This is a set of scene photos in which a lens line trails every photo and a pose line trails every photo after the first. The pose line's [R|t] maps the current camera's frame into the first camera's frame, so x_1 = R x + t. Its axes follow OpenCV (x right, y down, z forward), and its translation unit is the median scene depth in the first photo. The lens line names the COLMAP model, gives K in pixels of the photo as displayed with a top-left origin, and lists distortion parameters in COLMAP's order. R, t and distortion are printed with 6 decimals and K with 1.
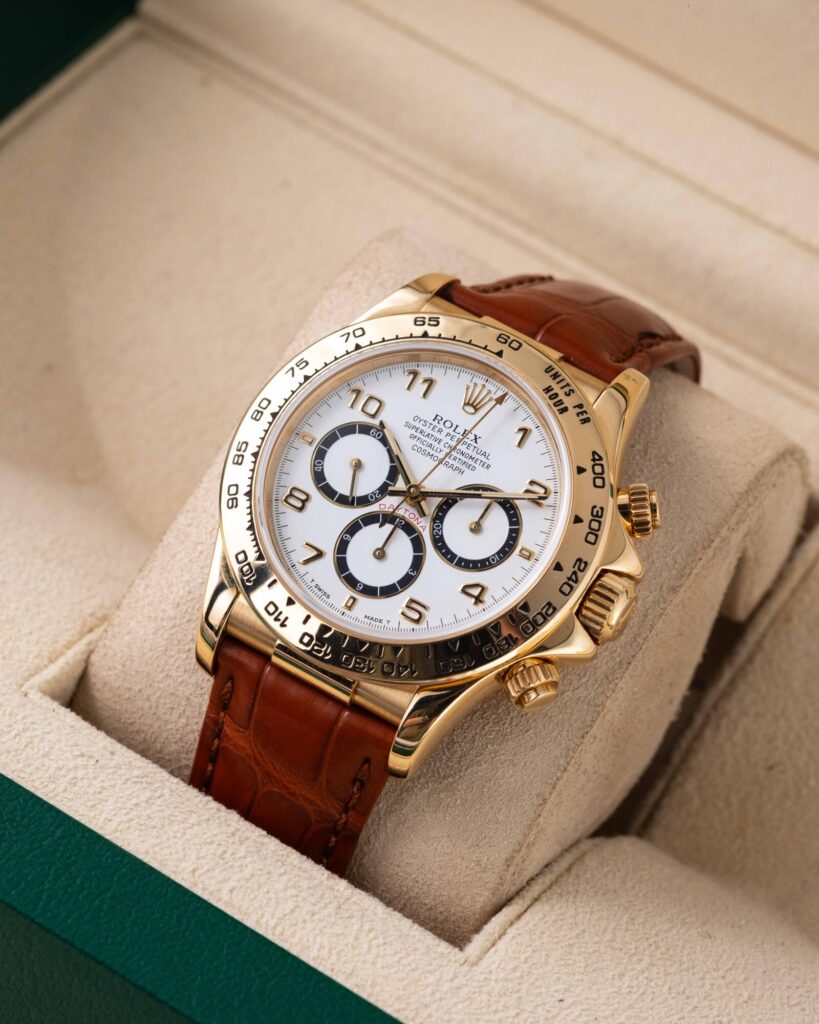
lens RADIAL K [[4090.4, 0, 409.5], [0, 4090.4, 512.0], [0, 0, 1]] dist [0.118351, 4.130139]
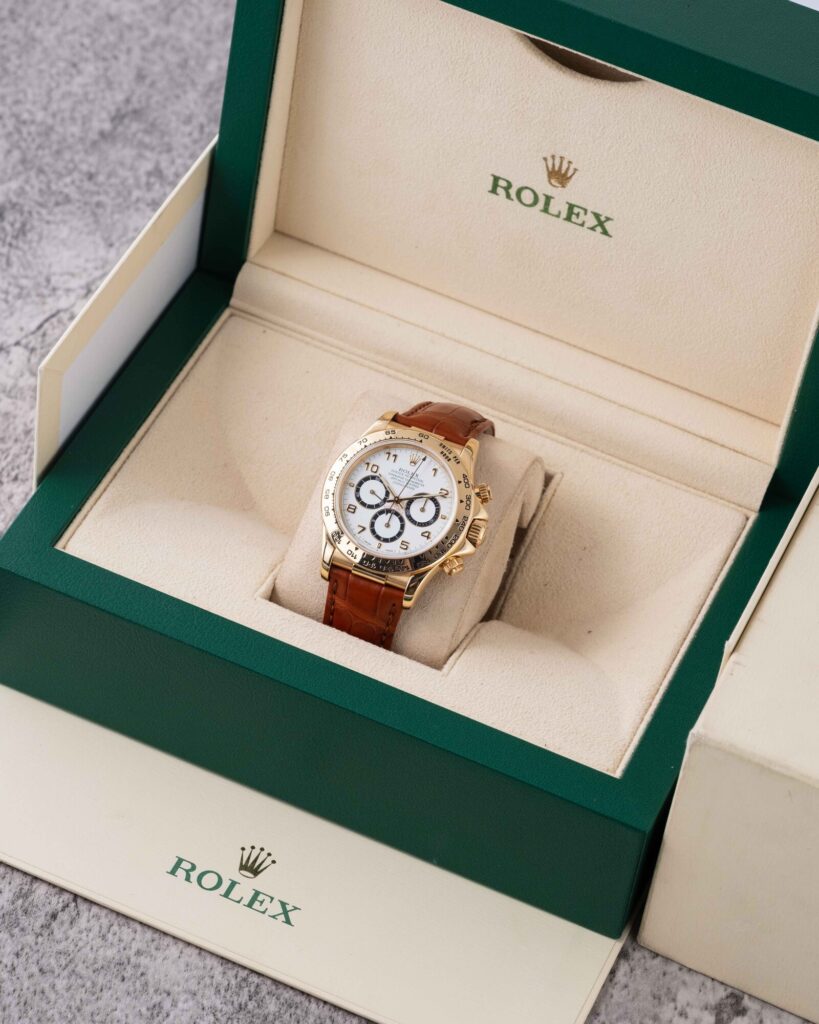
lens RADIAL K [[4090.4, 0, 409.5], [0, 4090.4, 512.0], [0, 0, 1]] dist [0.118351, 4.130139]
pose [[0.986440, -0.146928, 0.073128, -0.179396], [0.144319, 0.988731, 0.039796, -0.097886], [-0.078151, -0.028703, 0.996528, -1.561362]]
